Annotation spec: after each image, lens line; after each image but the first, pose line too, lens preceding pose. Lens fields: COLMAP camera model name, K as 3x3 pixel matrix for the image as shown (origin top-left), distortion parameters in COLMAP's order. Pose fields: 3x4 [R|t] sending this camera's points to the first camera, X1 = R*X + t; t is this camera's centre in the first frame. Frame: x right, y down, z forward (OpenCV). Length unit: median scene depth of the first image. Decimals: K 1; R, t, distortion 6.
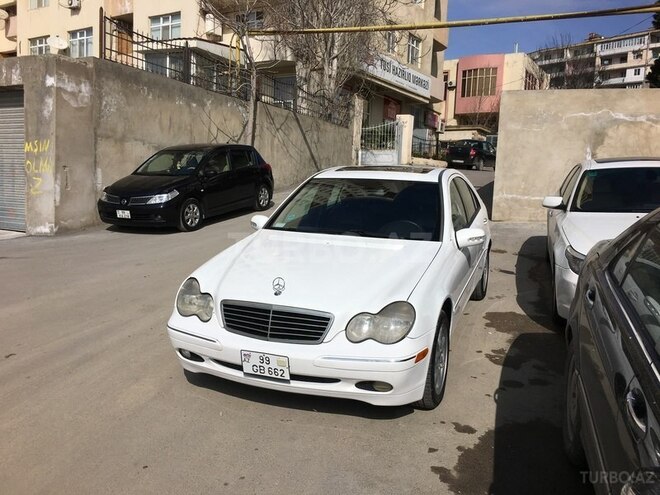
lens RADIAL K [[574.7, 0, 331.3], [0, 574.7, 249.7], [0, 0, 1]] dist [0.076388, -0.099224]
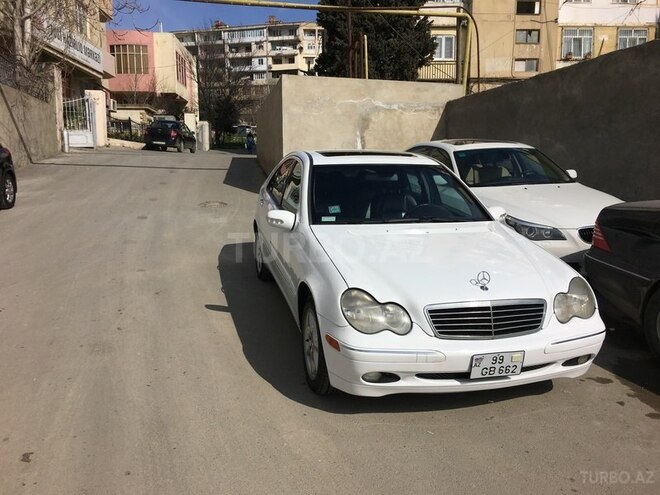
lens RADIAL K [[574.7, 0, 330.2], [0, 574.7, 248.9], [0, 0, 1]] dist [0.076388, -0.099224]
pose [[0.807383, -0.114901, 0.578732, -0.179193], [0.096861, 0.993359, 0.062091, -0.015340], [-0.582023, 0.005926, 0.813151, 0.080696]]
